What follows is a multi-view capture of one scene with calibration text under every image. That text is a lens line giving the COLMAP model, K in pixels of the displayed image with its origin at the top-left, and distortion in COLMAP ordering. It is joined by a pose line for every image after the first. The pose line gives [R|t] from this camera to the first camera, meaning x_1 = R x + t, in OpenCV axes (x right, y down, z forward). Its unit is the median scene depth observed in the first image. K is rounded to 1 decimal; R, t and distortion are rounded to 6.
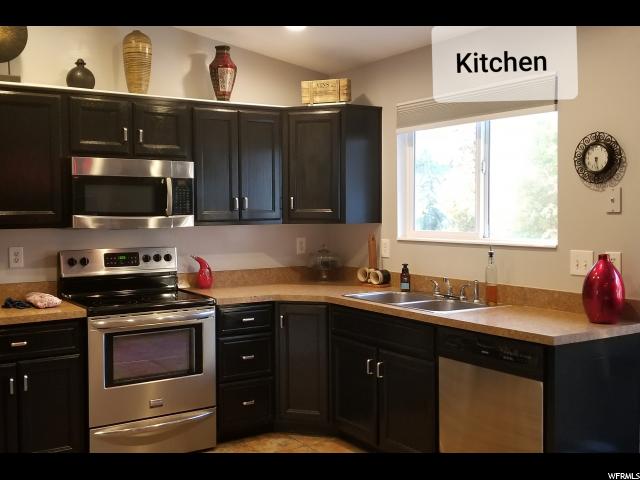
lens RADIAL K [[716.7, 0, 320.0], [0, 716.7, 240.0], [0, 0, 1]] dist [0.012730, 0.010001]
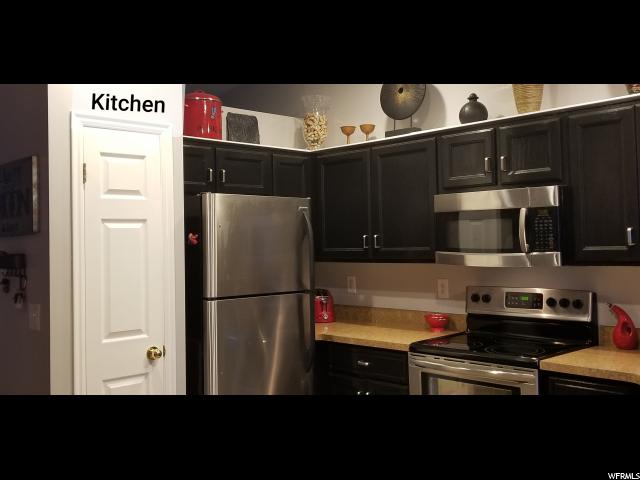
lens RADIAL K [[655.7, 0, 320.0], [0, 655.7, 240.0], [0, 0, 1]] dist [-0.000816, -0.008554]
pose [[0.181942, -0.002594, -0.983306, 0.500017], [-0.034099, 0.999378, -0.008946, -0.033250], [0.982718, 0.035158, 0.181740, 0.622485]]
